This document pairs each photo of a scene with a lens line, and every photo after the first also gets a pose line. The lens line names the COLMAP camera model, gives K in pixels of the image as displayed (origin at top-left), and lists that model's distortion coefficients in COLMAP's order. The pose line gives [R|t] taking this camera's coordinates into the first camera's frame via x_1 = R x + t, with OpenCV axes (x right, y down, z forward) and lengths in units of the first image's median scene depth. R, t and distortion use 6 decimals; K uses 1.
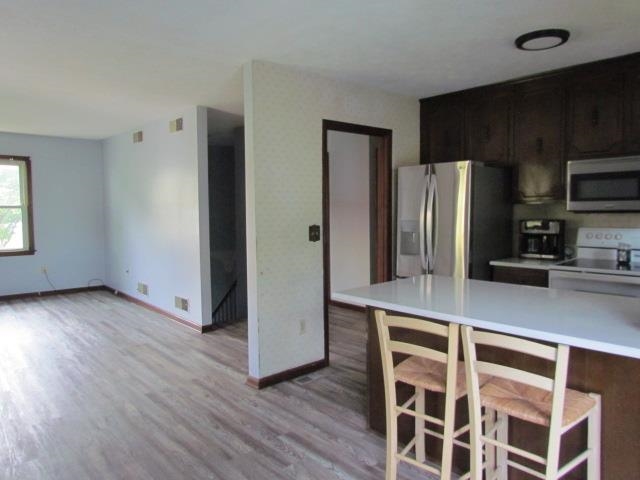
lens RADIAL K [[450.2, 0, 322.2], [0, 450.2, 241.7], [0, 0, 1]] dist [-0.046930, 0.033080]
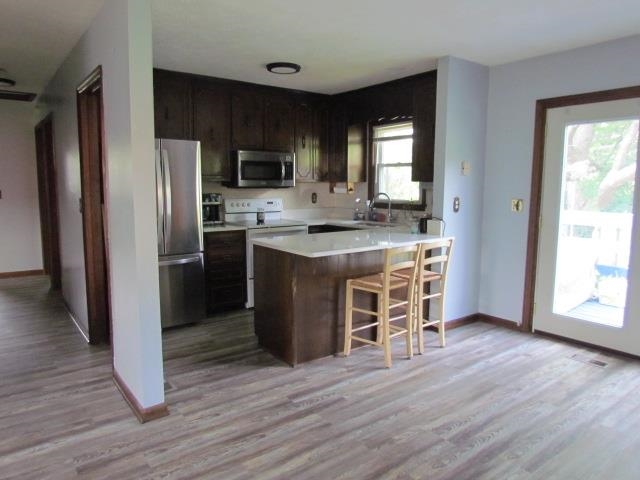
lens RADIAL K [[450.2, 0, 322.2], [0, 450.2, 241.7], [0, 0, 1]] dist [-0.046930, 0.033080]
pose [[0.071664, -0.113150, 0.990990, -0.827438], [0.060373, 0.992215, 0.108924, -0.036268], [-0.995600, 0.052024, 0.077938, 0.630741]]
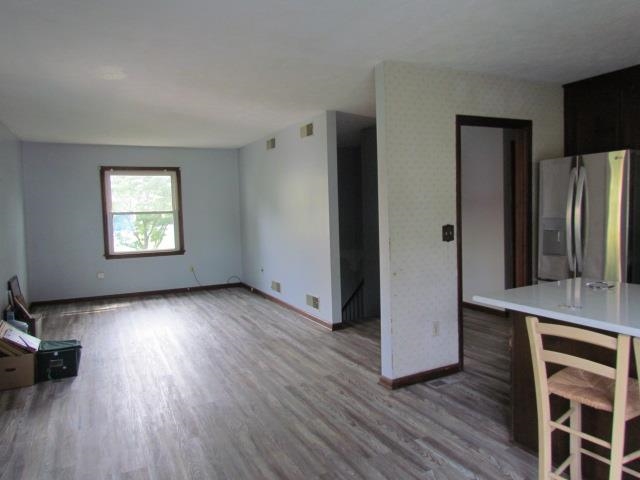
lens RADIAL K [[450.2, 0, 322.2], [0, 450.2, 241.7], [0, 0, 1]] dist [-0.046930, 0.033080]
pose [[0.964818, -0.006159, -0.262848, -0.026400], [0.006918, 0.999974, 0.001962, -0.004716], [0.262829, -0.003711, 0.964835, -0.005289]]
